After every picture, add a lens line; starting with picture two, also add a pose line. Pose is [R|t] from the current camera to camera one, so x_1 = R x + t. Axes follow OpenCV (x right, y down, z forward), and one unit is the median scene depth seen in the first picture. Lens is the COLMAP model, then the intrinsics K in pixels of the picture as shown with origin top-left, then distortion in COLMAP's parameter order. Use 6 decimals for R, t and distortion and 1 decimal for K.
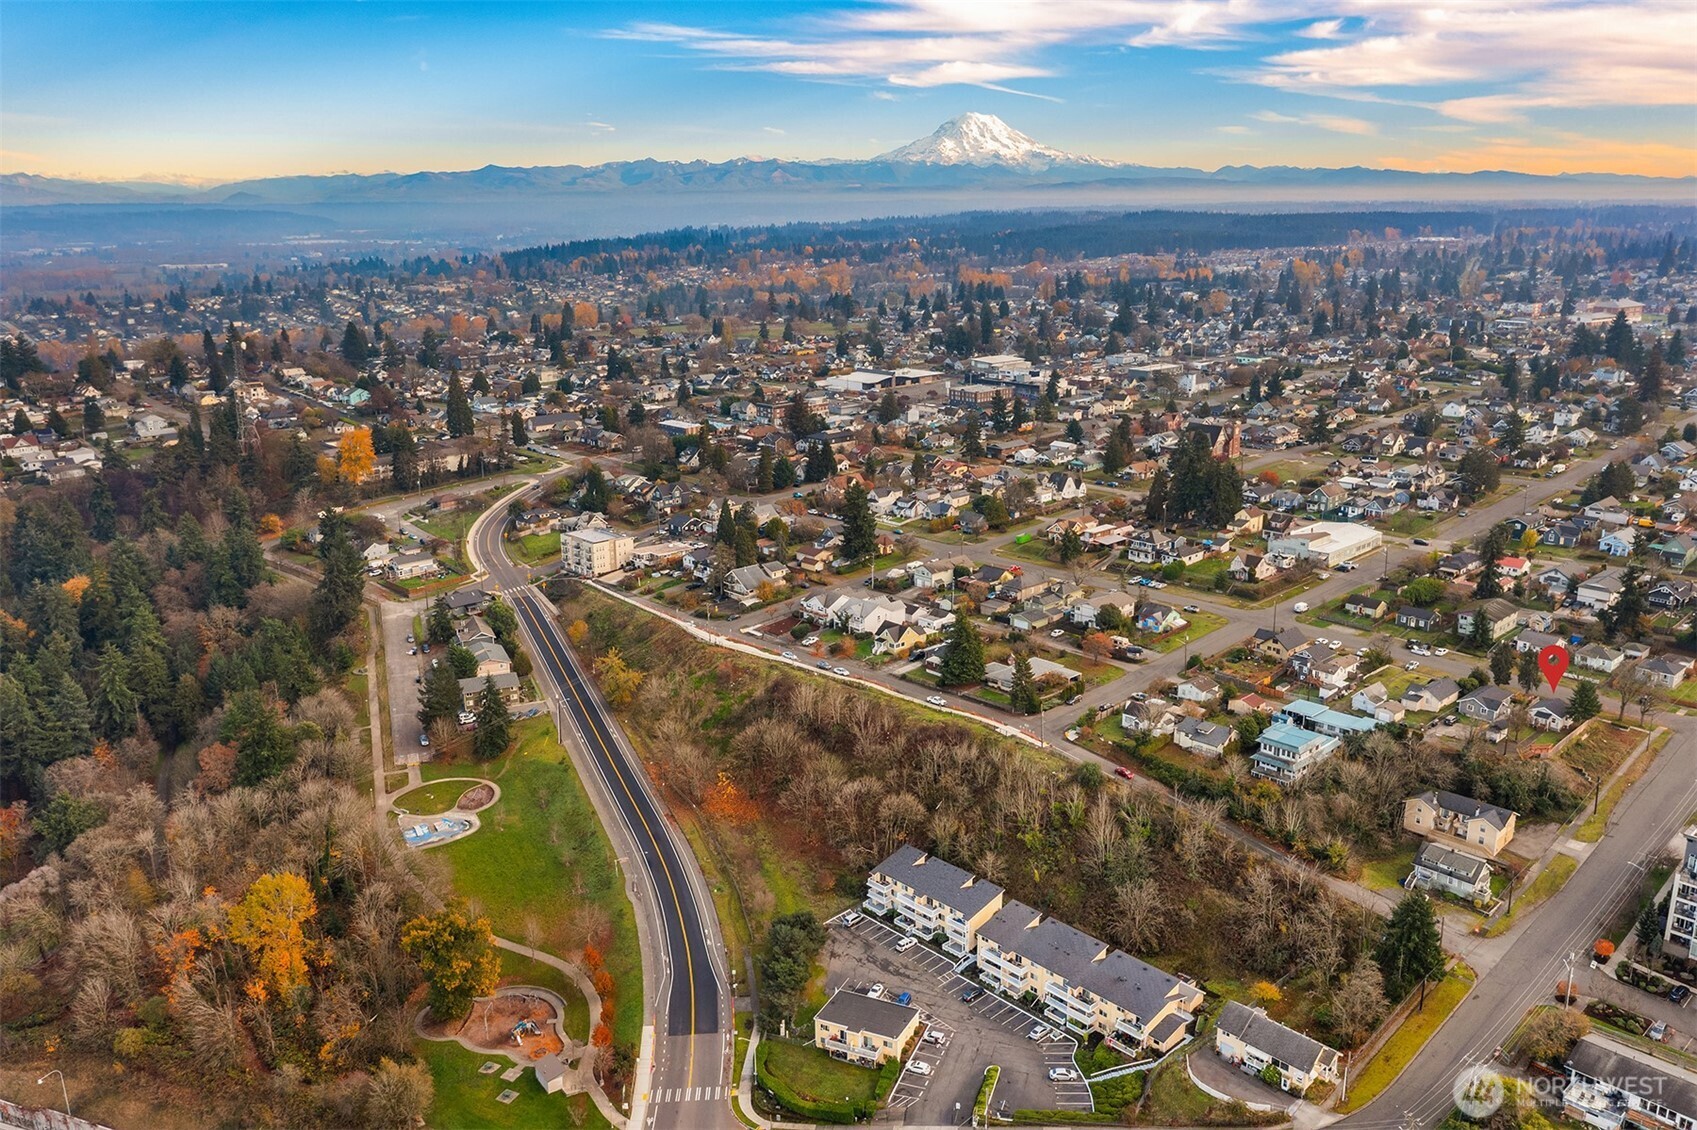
lens RADIAL K [[1335.3, 0, 848.5], [0, 1335.3, 565.0], [0, 0, 1]] dist [-0.001635, -0.013579]
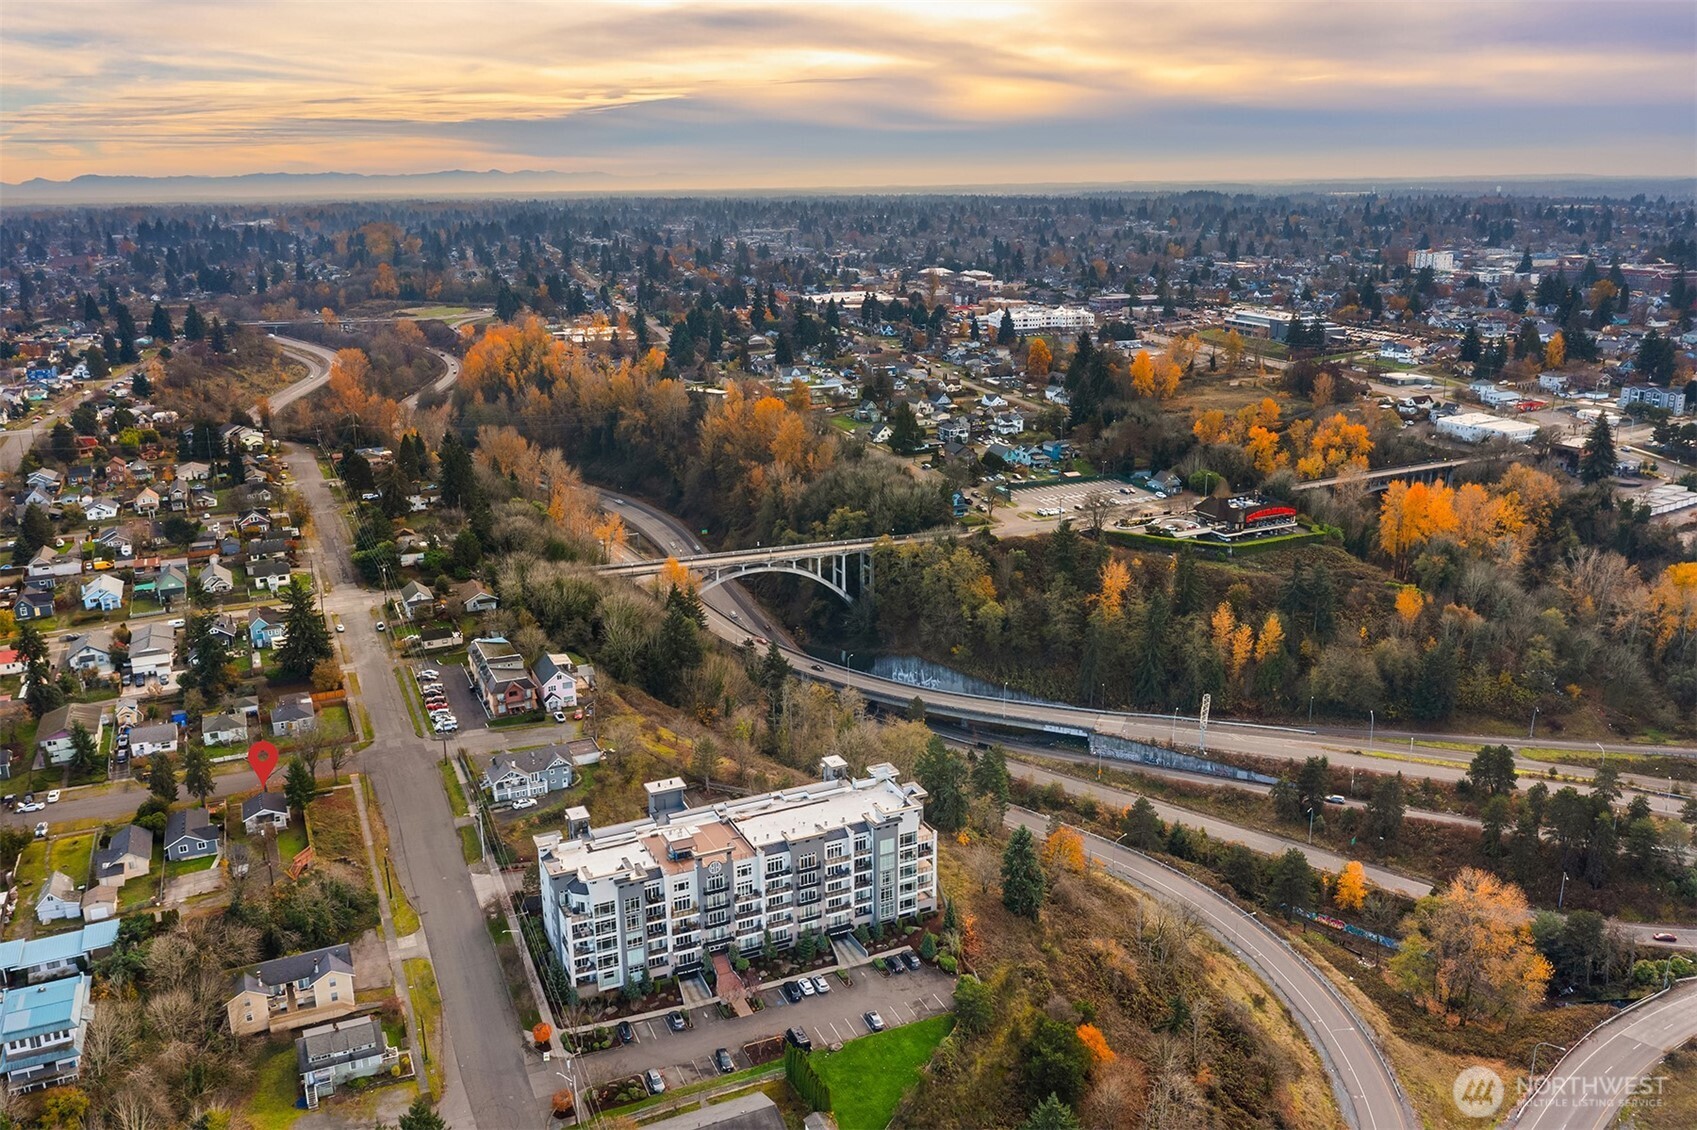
lens RADIAL K [[1335.3, 0, 848.5], [0, 1335.3, 565.0], [0, 0, 1]] dist [-0.001635, -0.013579]
pose [[0.304180, -0.243056, 0.921085, -0.101538], [0.245654, 0.954214, 0.170673, -0.098117], [-0.920396, 0.174353, 0.349960, 0.380559]]
